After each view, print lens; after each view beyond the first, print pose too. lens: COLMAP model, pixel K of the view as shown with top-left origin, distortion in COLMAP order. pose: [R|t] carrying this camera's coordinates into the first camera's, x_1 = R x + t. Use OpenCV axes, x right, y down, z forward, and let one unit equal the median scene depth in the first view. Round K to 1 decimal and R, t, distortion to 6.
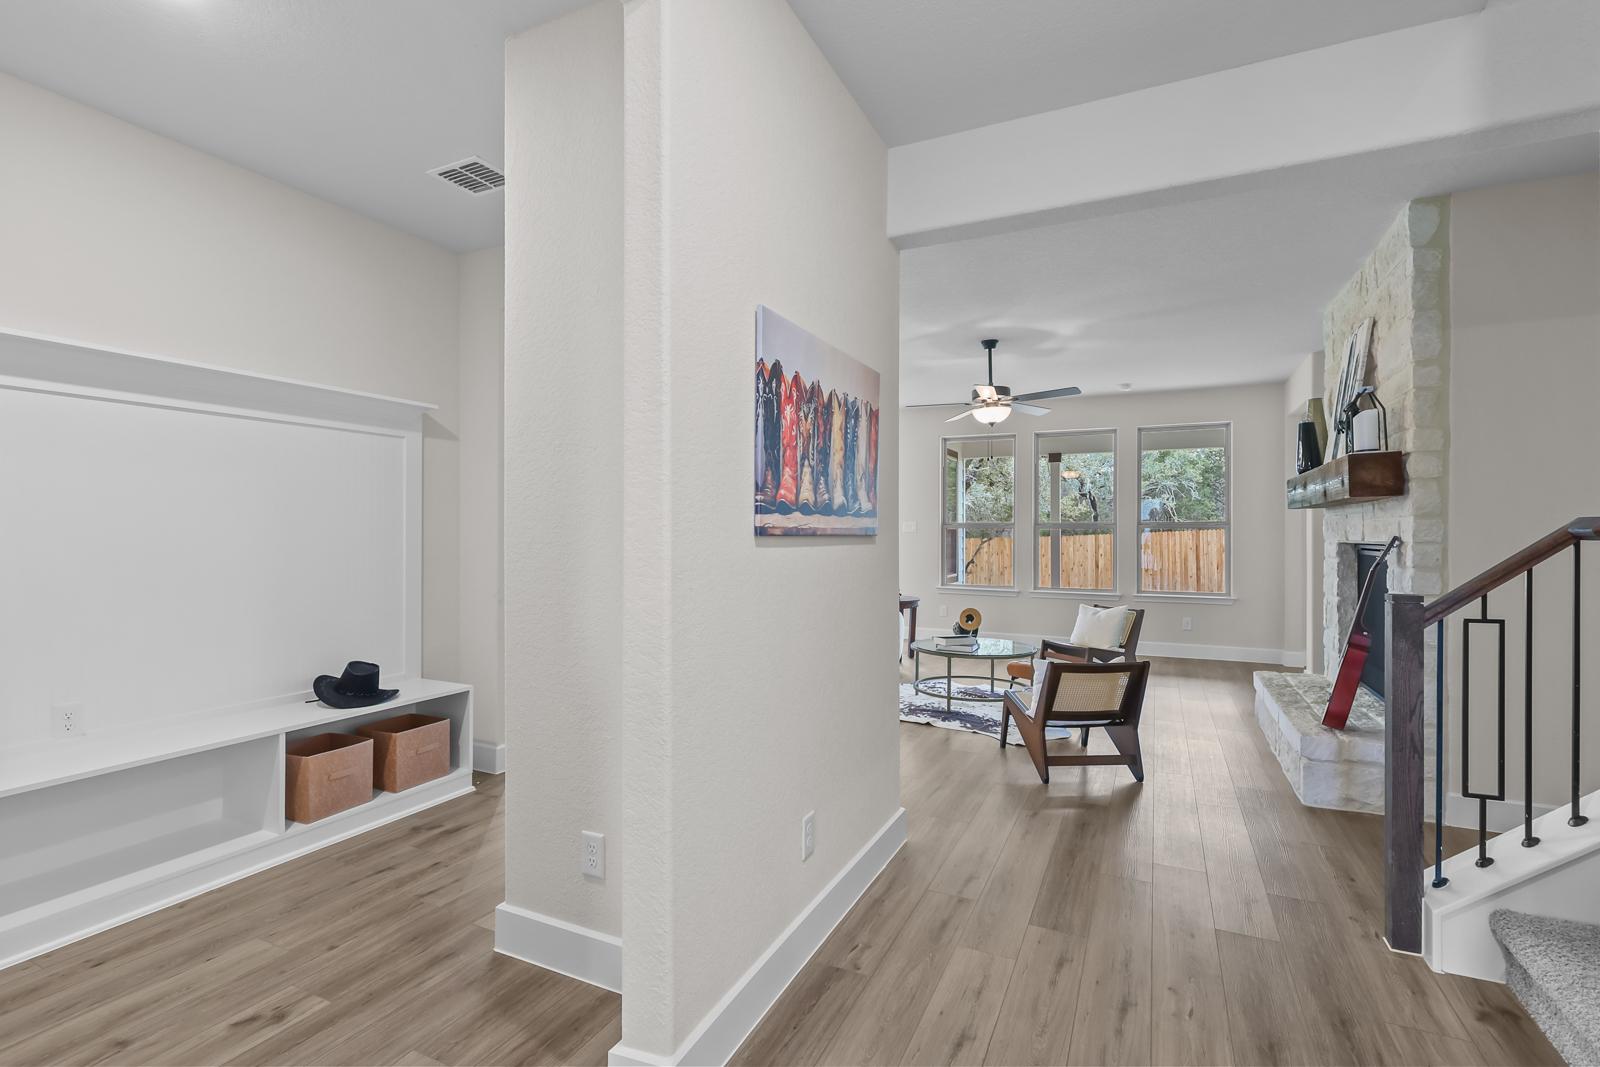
lens RADIAL K [[744.5, 0, 803.5], [0, 744.5, 534.5], [0, 0, 1]] dist [-0.000412, 0.000037]
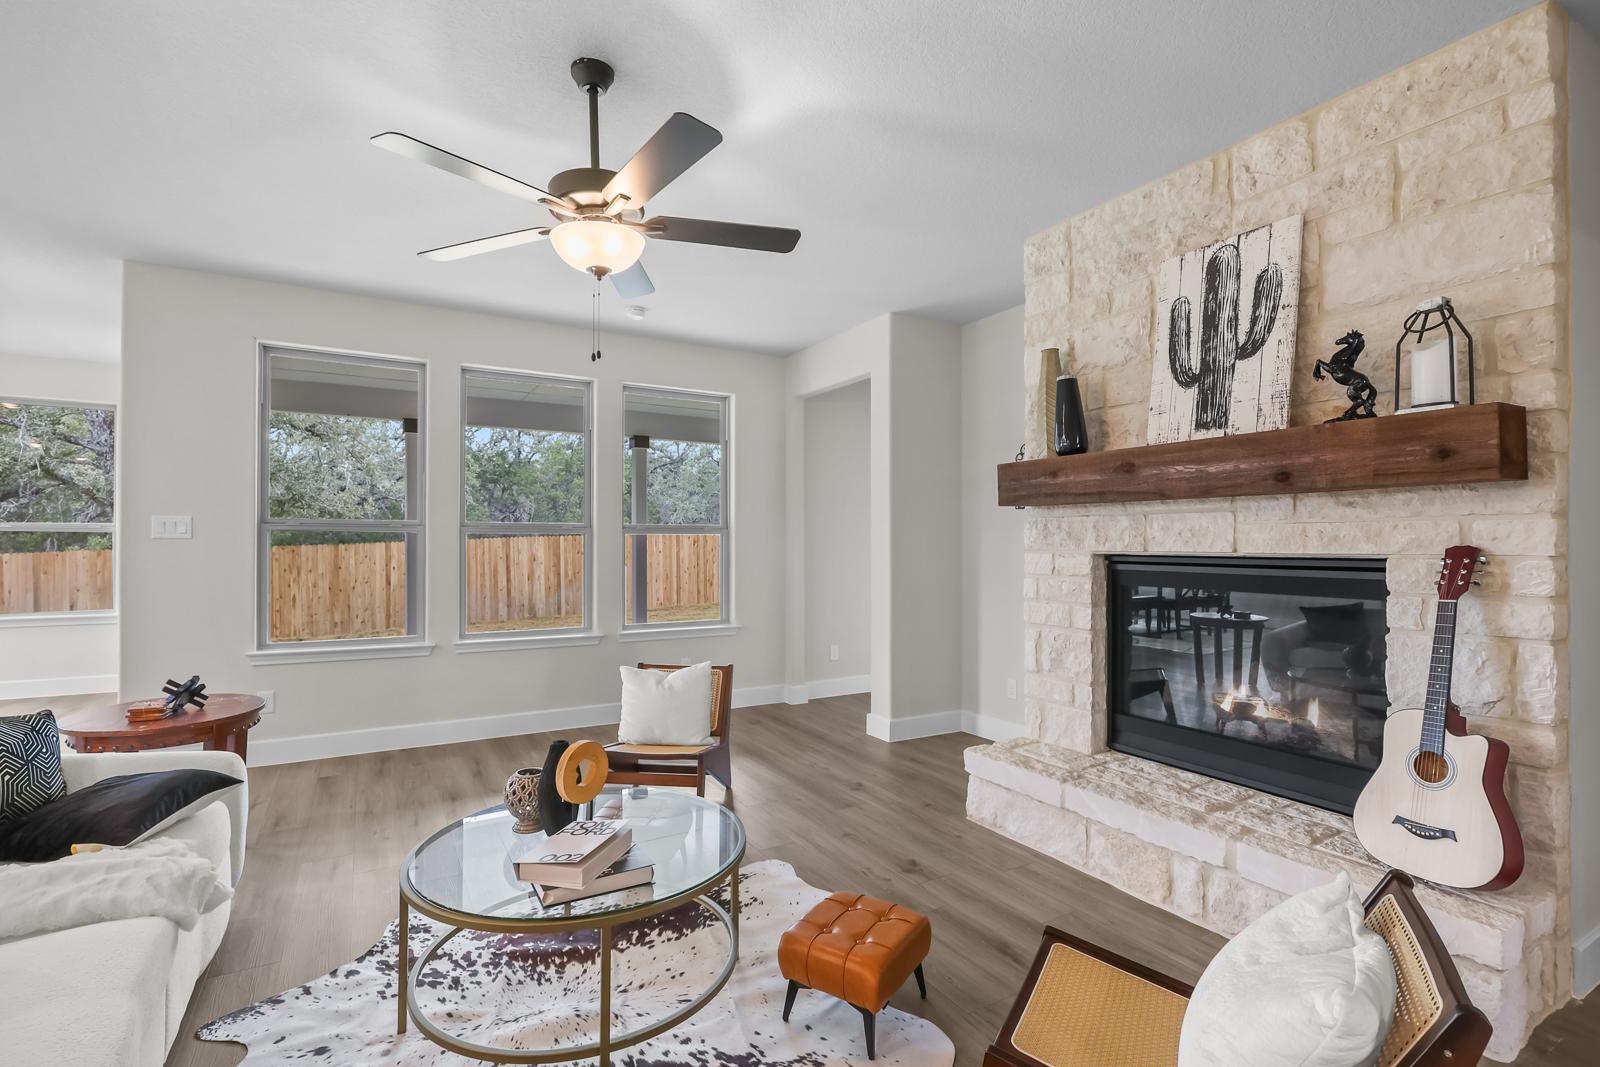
lens RADIAL K [[744.5, 0, 791.3], [0, 744.5, 533.0], [0, 0, 1]] dist [-0.000412, 0.000037]
pose [[0.567215, 0.009443, 0.823516, -0.025196], [0.000412, 0.999931, -0.011749, -0.000589], [-0.823570, 0.007003, 0.567172, 0.691292]]
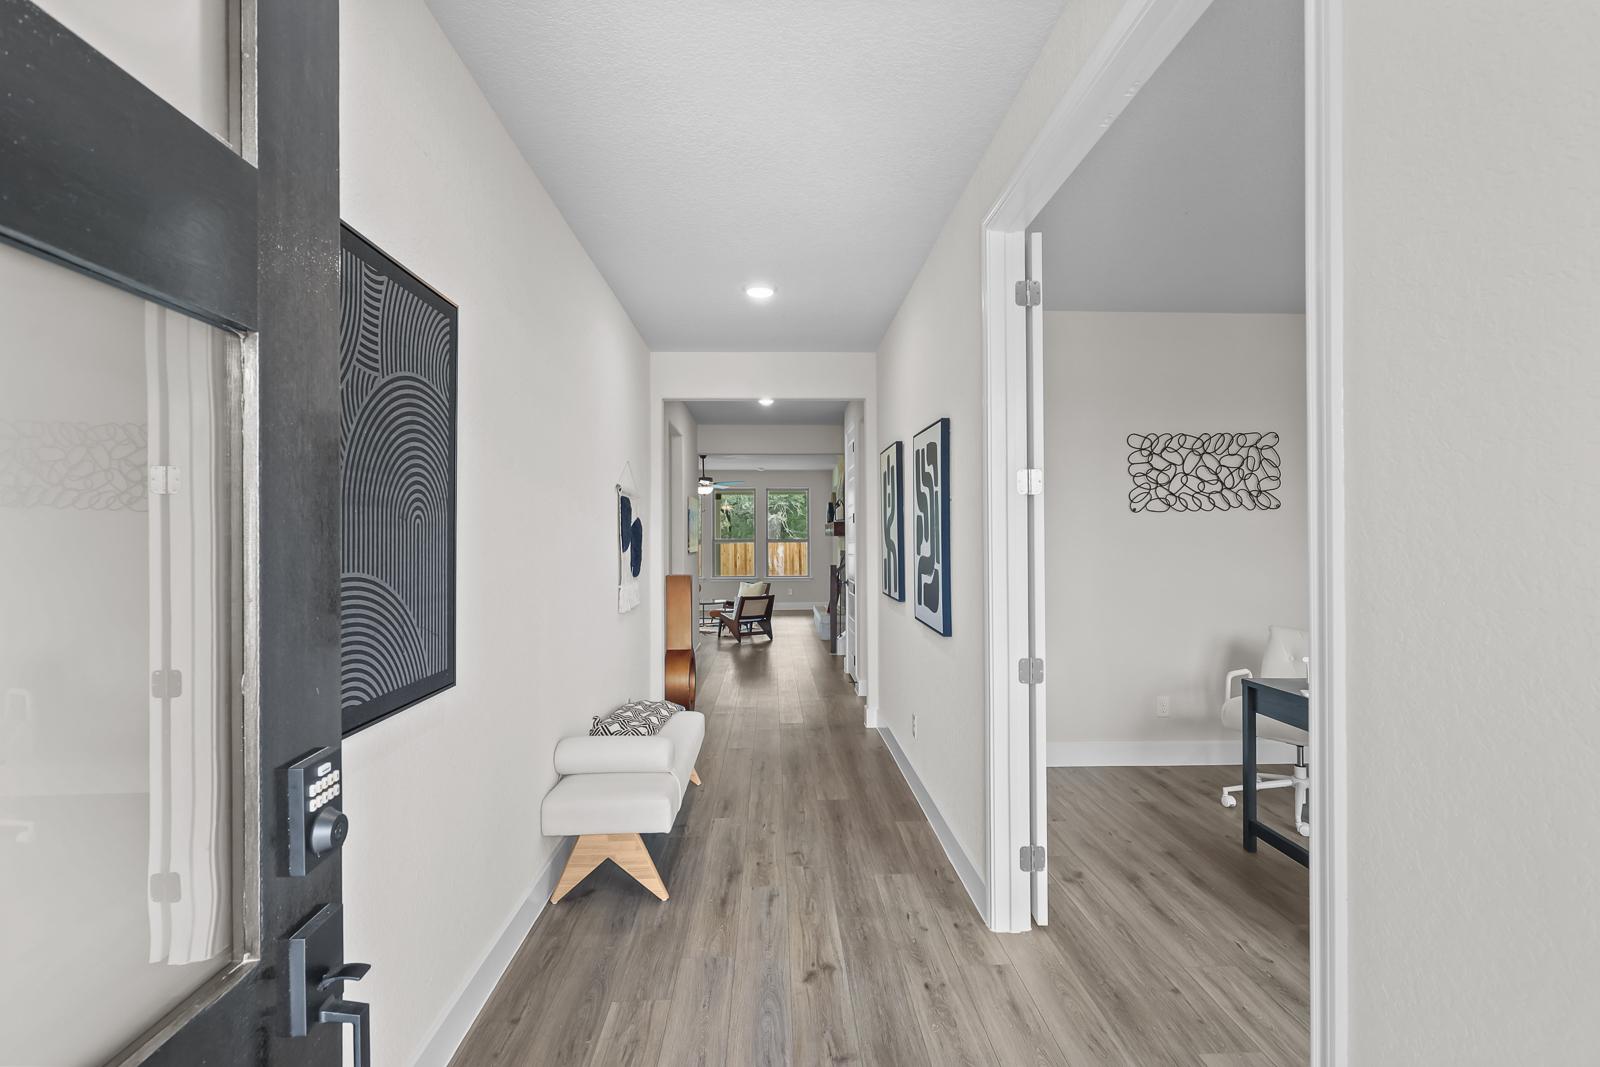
lens RADIAL K [[744.5, 0, 800.9], [0, 744.5, 534.0], [0, 0, 1]] dist [-0.000412, 0.000037]
pose [[0.887772, -0.004454, 0.460262, -0.472539], [0.005527, 0.999984, -0.000984, -0.036267], [-0.460250, 0.003417, 0.887783, -0.987690]]
